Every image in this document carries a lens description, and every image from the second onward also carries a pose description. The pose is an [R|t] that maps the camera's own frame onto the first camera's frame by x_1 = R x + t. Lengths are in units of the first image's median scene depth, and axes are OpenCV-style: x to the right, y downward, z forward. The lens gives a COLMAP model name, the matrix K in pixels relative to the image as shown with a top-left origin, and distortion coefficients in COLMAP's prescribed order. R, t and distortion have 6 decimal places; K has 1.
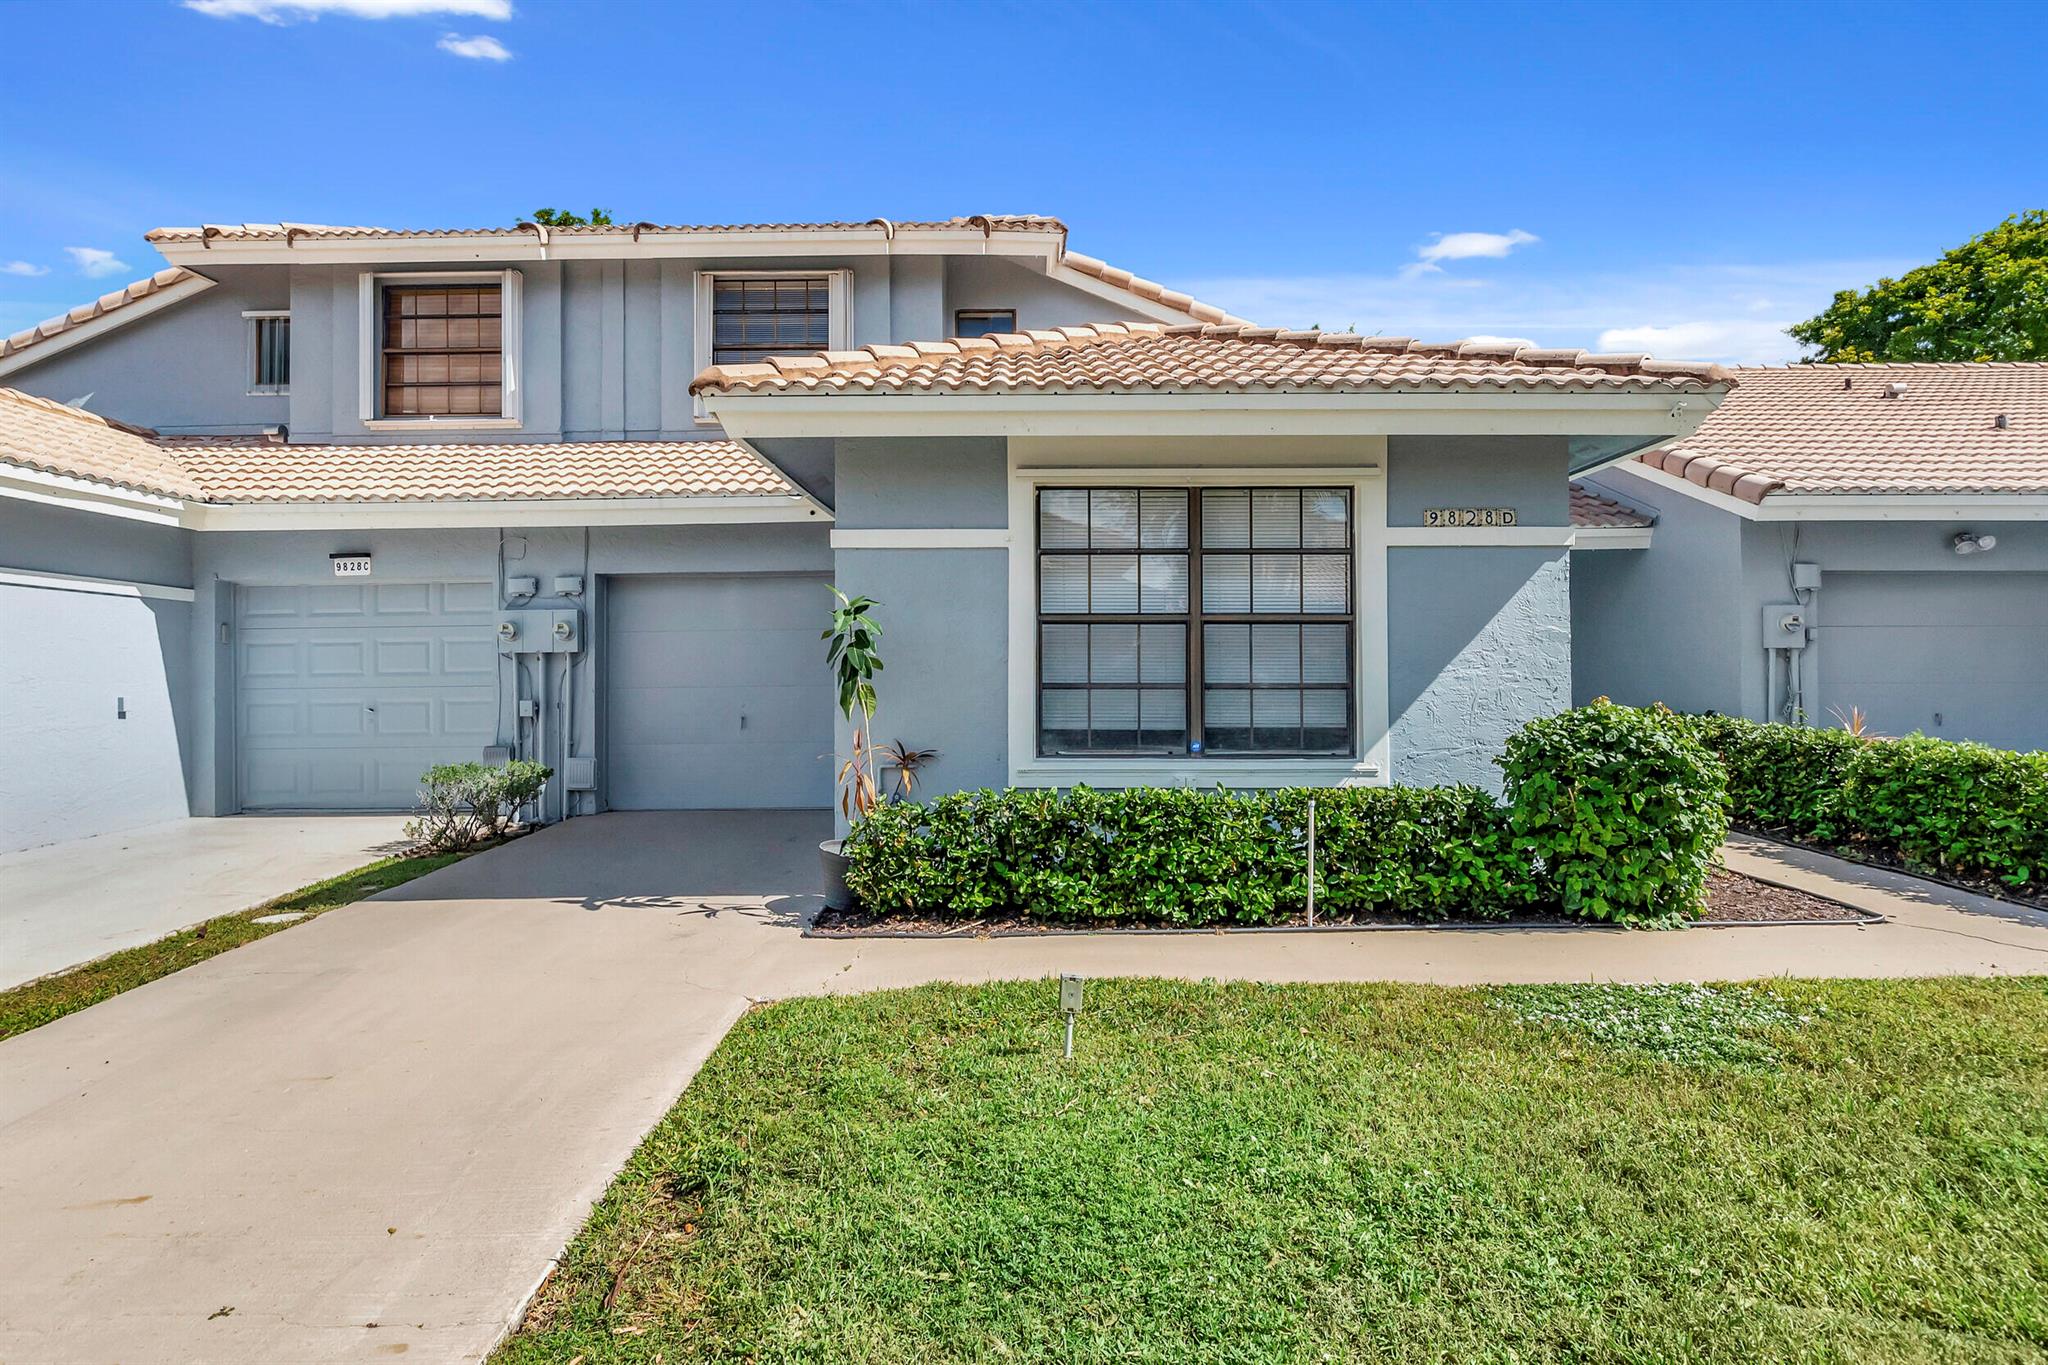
lens RADIAL K [[1066.4, 0, 1024.0], [0, 1066.4, 682.5], [0, 0, 1]] dist [0.020772, -0.028689]
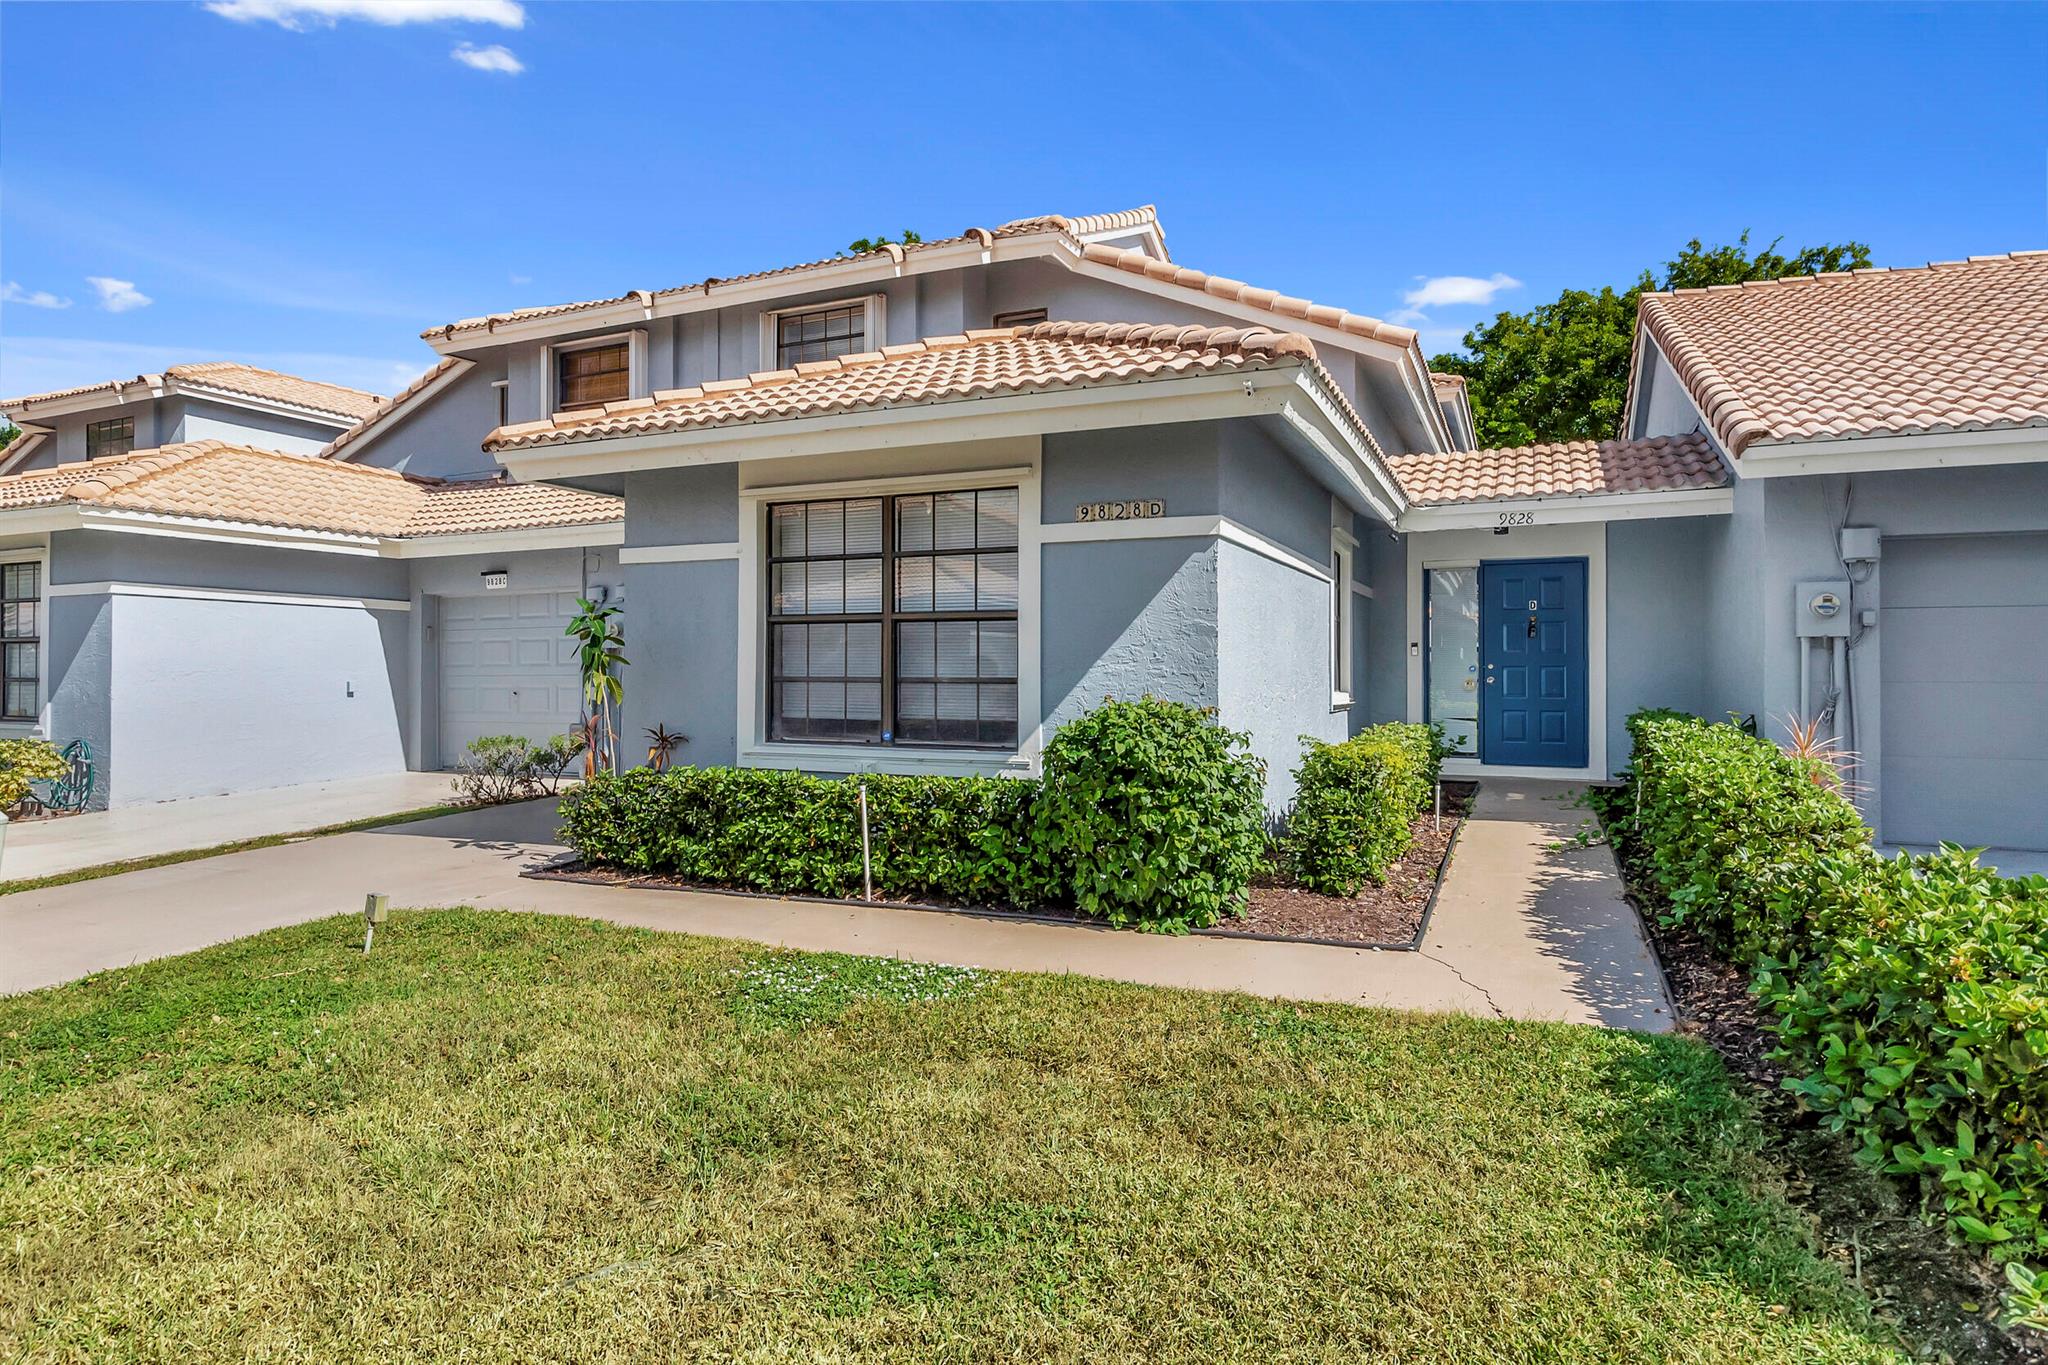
lens RADIAL K [[1134.0, 0, 1024.7], [0, 1134.0, 671.6], [0, 0, 1]] dist [-0.003287, -0.000705]
pose [[0.918377, 0.004339, -0.395683, 0.739618], [-0.004191, 0.999990, 0.001238, -0.006991], [0.395684, 0.000522, 0.918386, 0.001253]]
